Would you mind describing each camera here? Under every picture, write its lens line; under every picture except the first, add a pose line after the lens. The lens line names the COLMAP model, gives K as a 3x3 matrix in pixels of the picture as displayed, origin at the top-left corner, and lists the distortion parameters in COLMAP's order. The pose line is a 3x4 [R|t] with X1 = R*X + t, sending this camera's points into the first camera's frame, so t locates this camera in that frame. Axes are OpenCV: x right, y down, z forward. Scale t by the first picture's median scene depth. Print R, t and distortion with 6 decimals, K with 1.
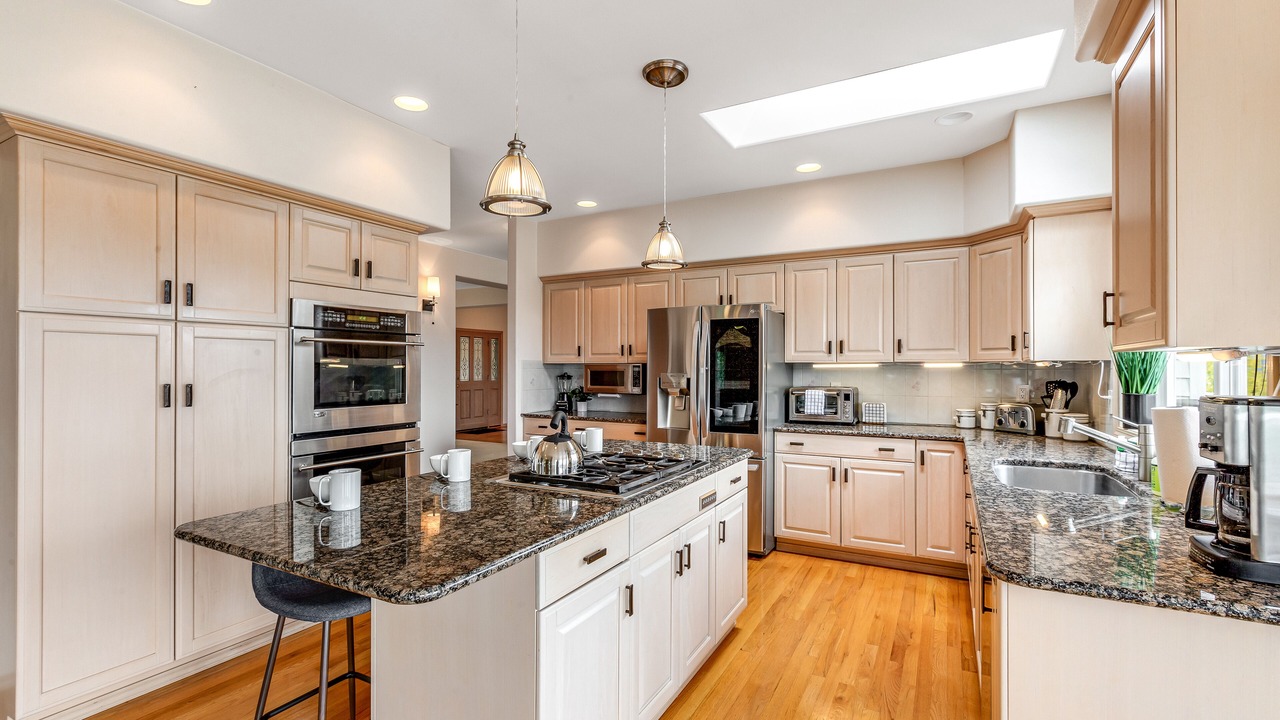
lens RADIAL K [[559.8, 0, 640.0], [0, 559.8, 360.0], [0, 0, 1]] dist [0.001809, 0.000130]
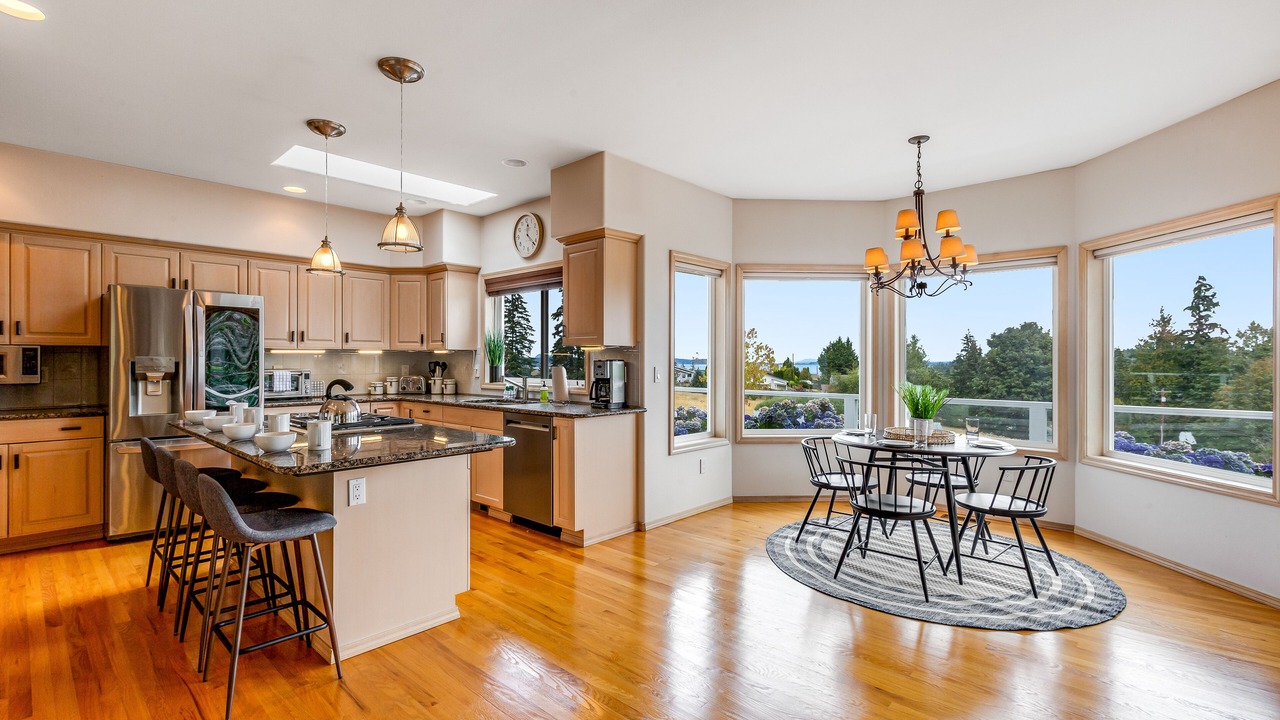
lens RADIAL K [[559.8, 0, 640.0], [0, 559.8, 360.0], [0, 0, 1]] dist [0.001809, 0.000130]
pose [[0.249119, 0.000408, 0.968473, -0.696017], [-0.013677, 0.999902, 0.003097, 0.015928], [-0.968376, -0.014017, 0.249100, -0.042565]]
